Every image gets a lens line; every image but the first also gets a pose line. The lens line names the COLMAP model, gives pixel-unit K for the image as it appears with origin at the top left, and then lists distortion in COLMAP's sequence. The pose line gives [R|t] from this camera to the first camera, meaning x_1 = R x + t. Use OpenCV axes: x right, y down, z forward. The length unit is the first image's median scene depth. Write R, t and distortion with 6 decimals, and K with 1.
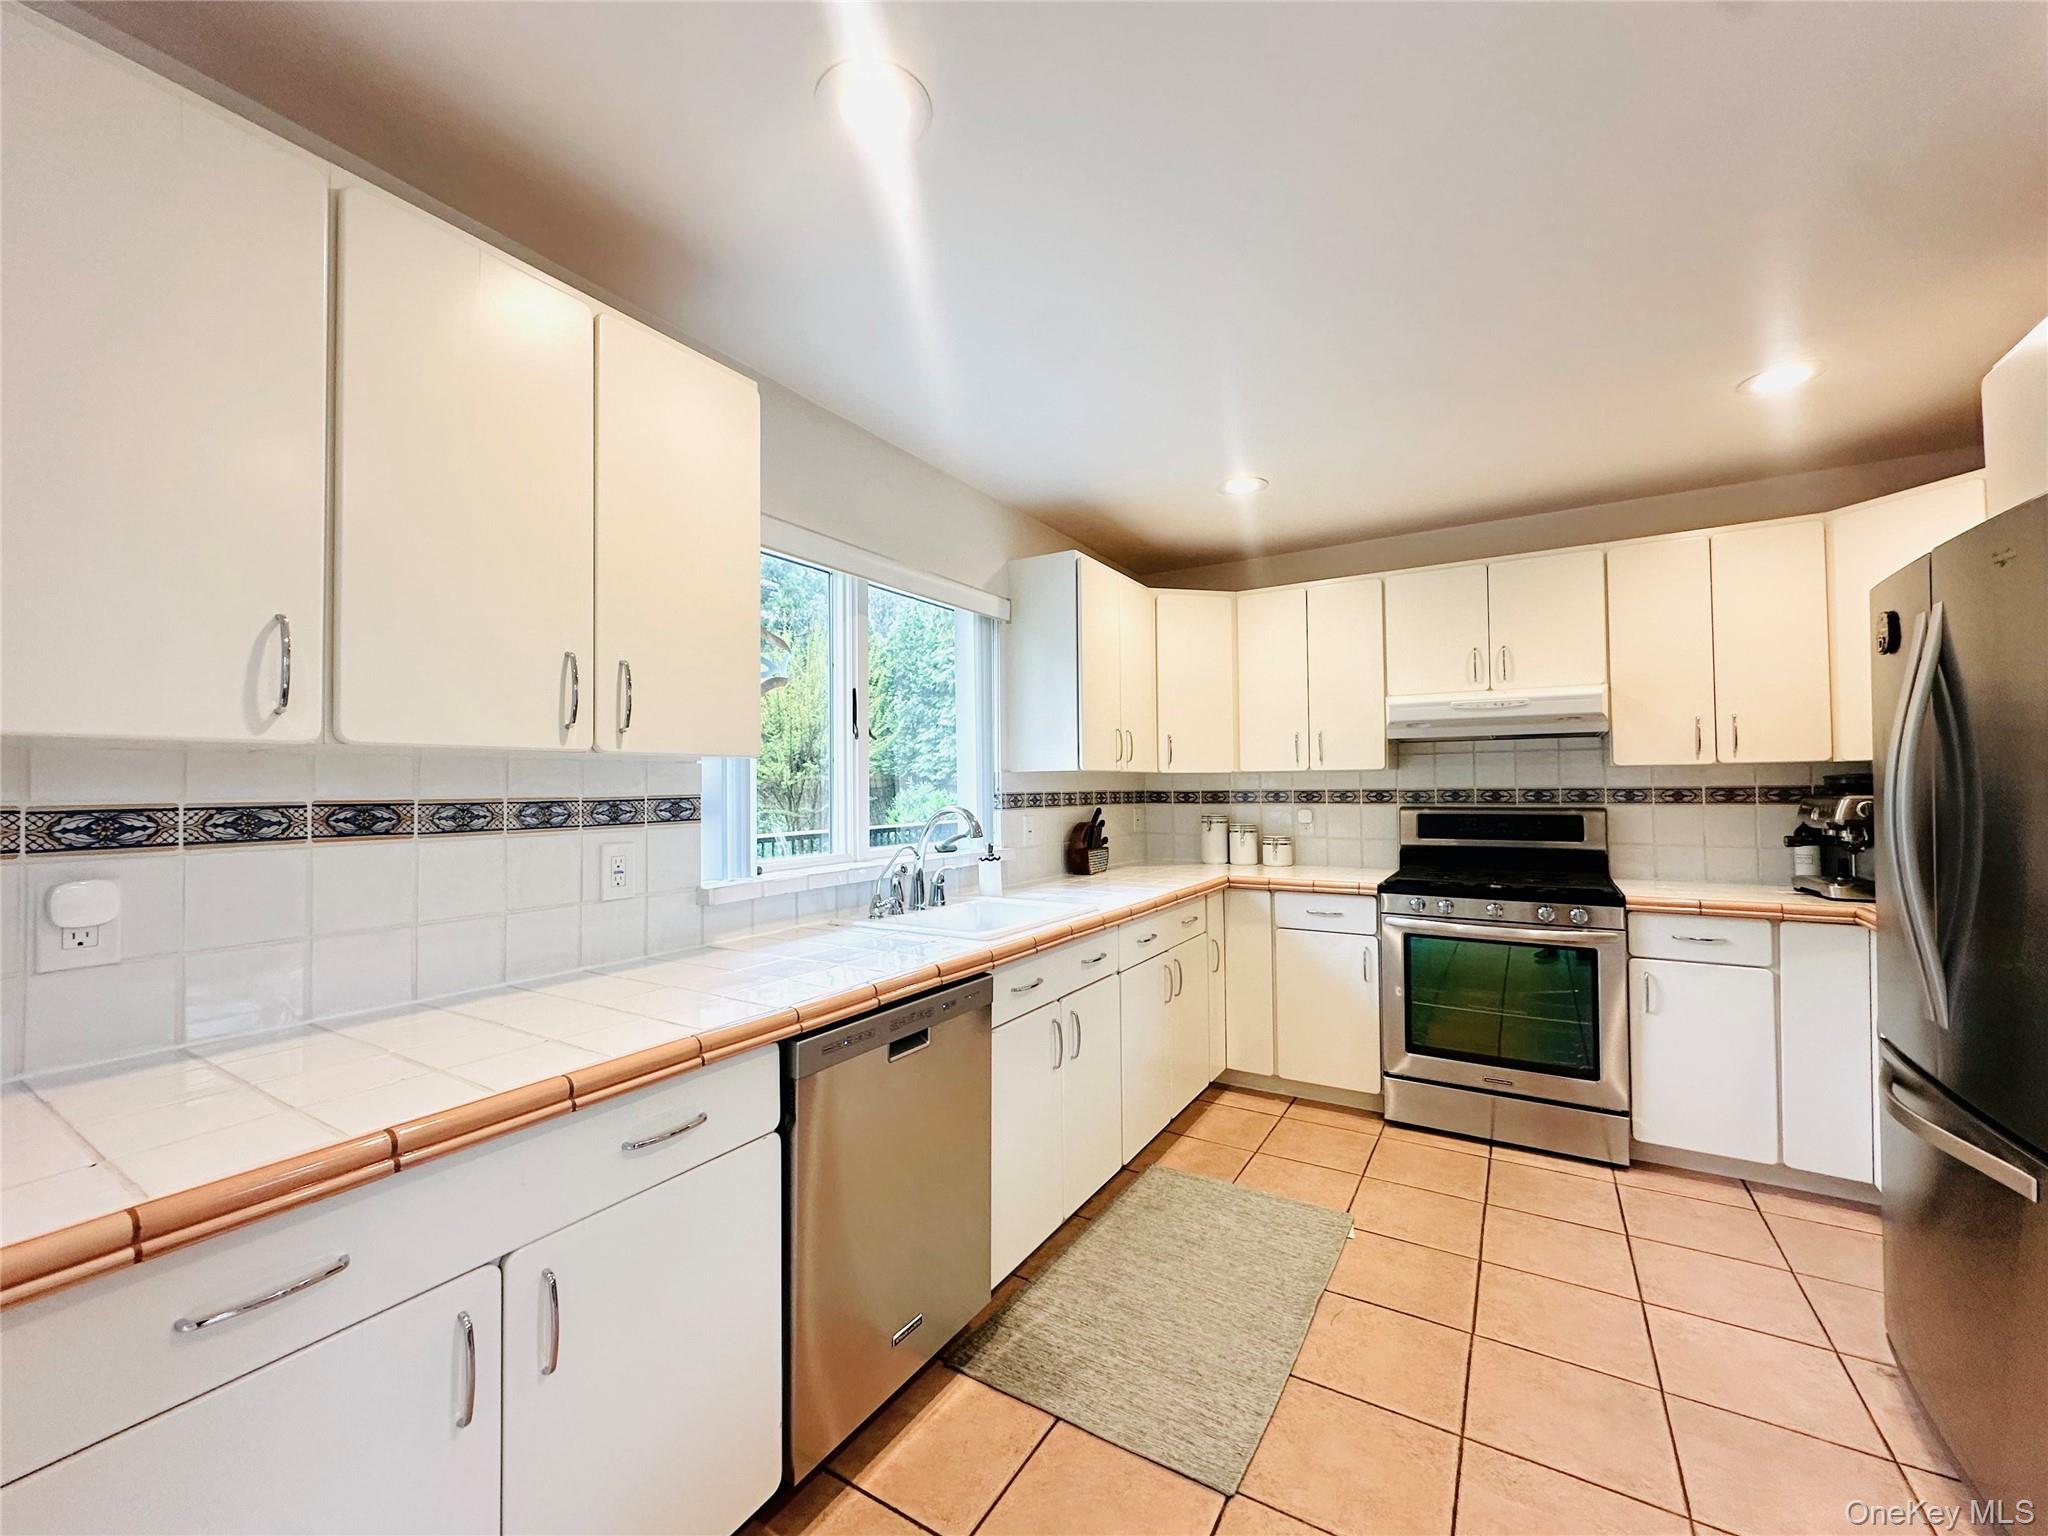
lens RADIAL K [[822.3, 0, 1027.5], [0, 822.3, 771.7], [0, 0, 1]] dist [-0.002479, -0.000497]
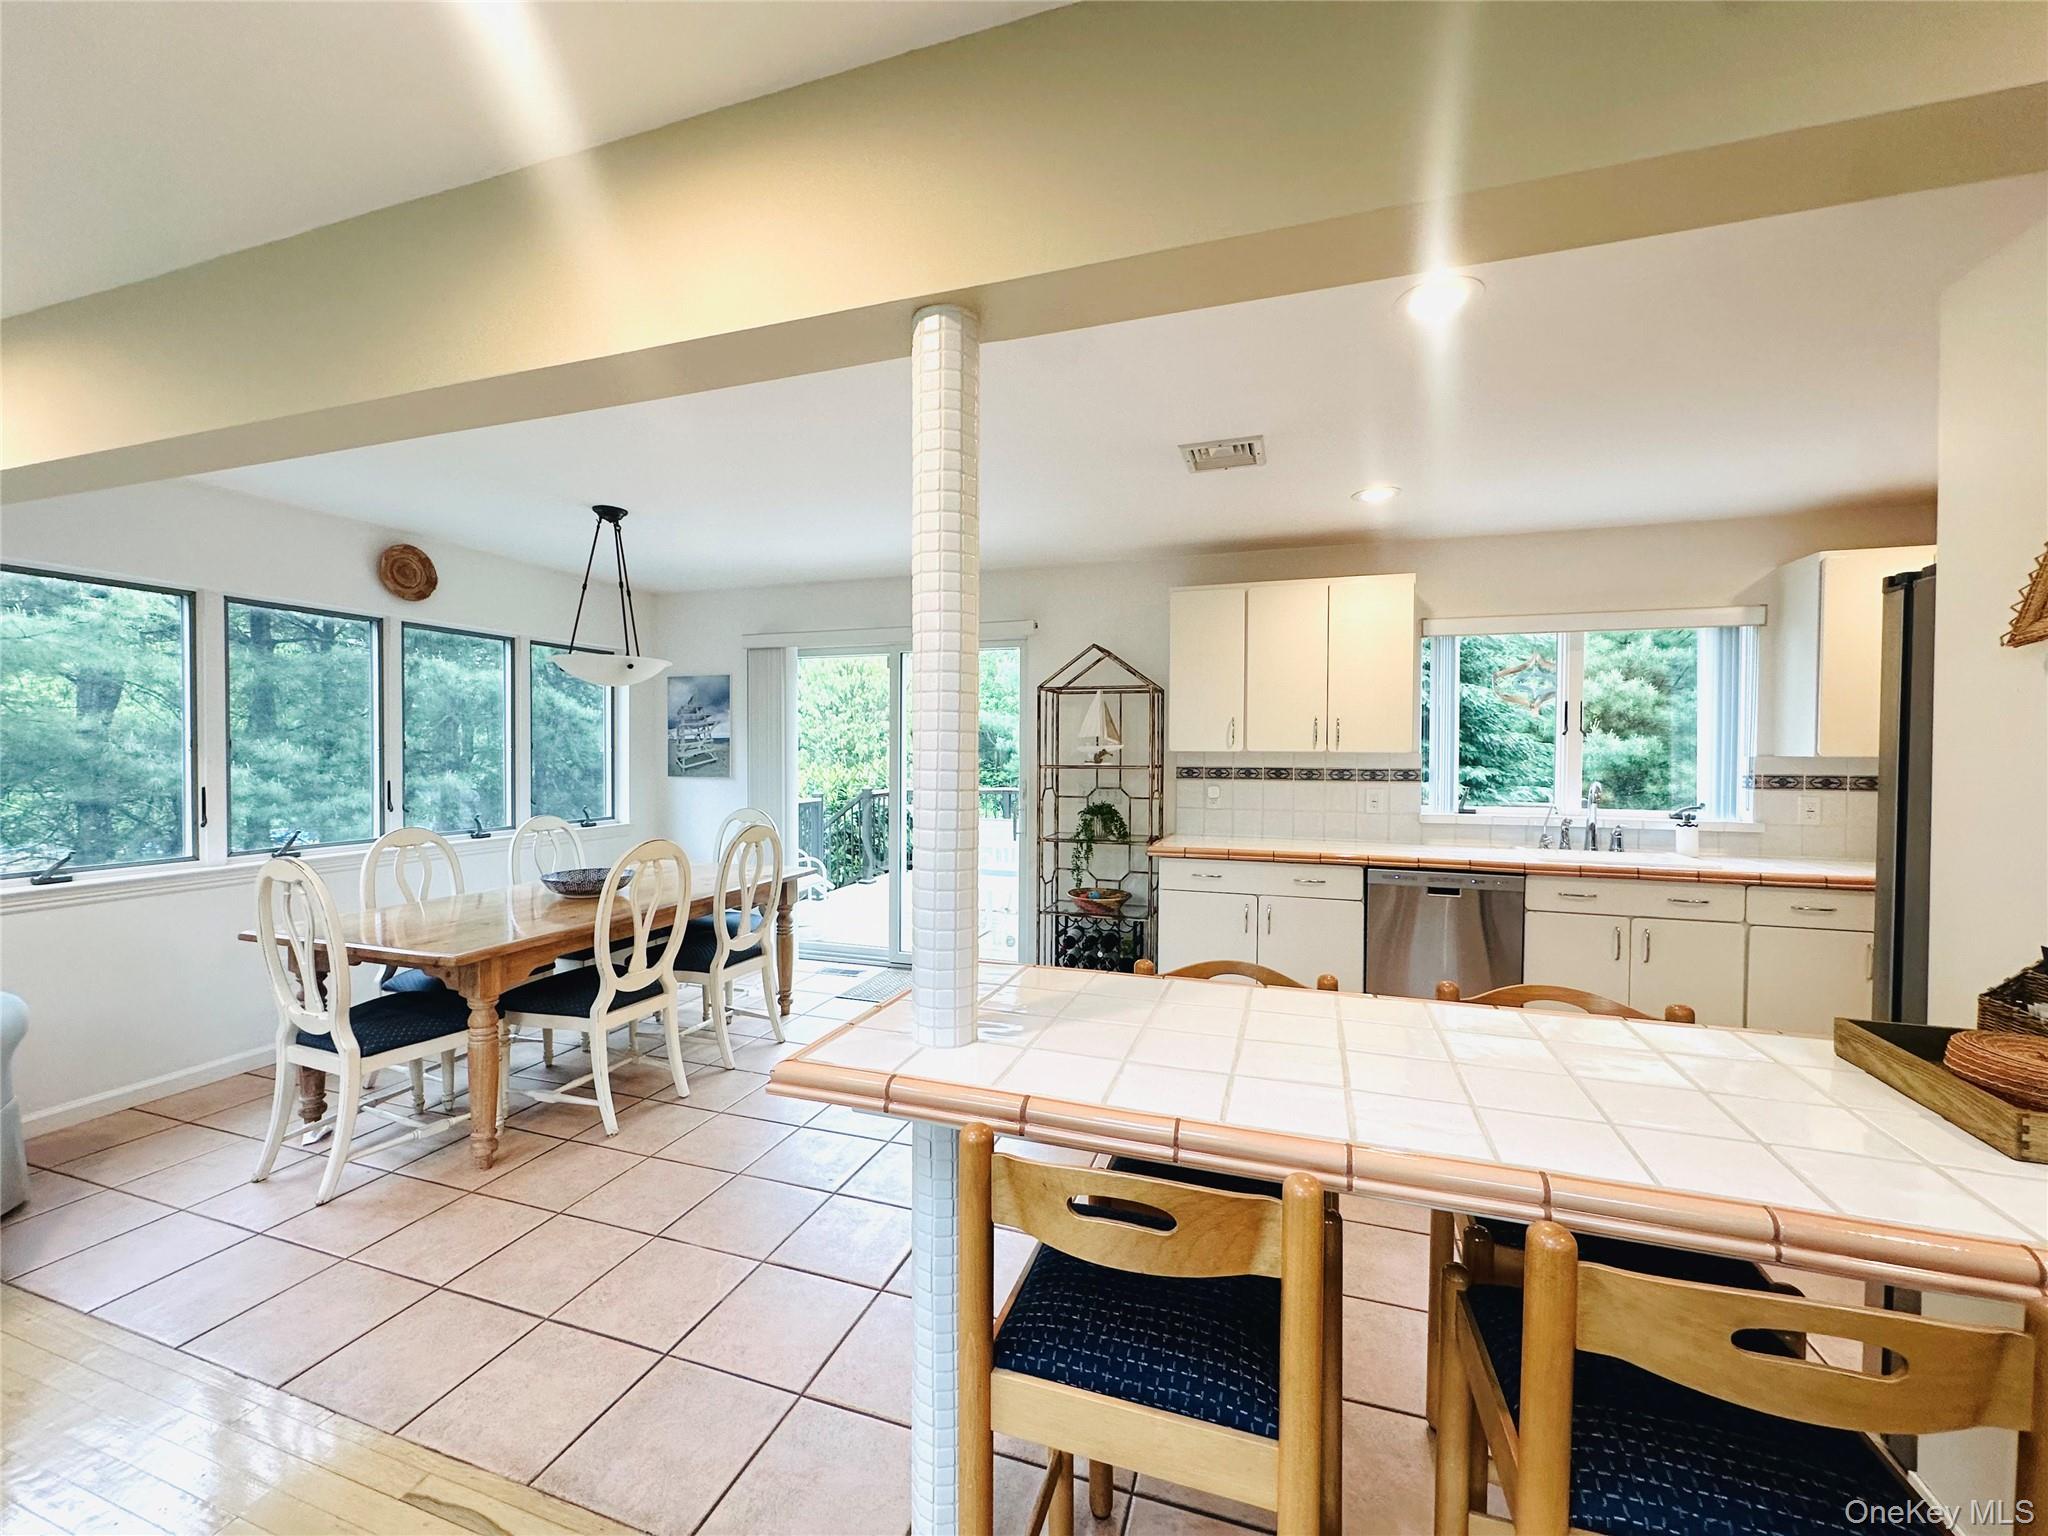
lens RADIAL K [[822.3, 0, 1028.2], [0, 822.3, 763.1], [0, 0, 1]] dist [-0.002479, -0.000497]
pose [[0.220411, 0.024469, -0.975100, 1.621755], [0.011113, 0.999557, 0.027595, -0.062065], [0.975344, -0.016919, 0.220042, -0.466204]]
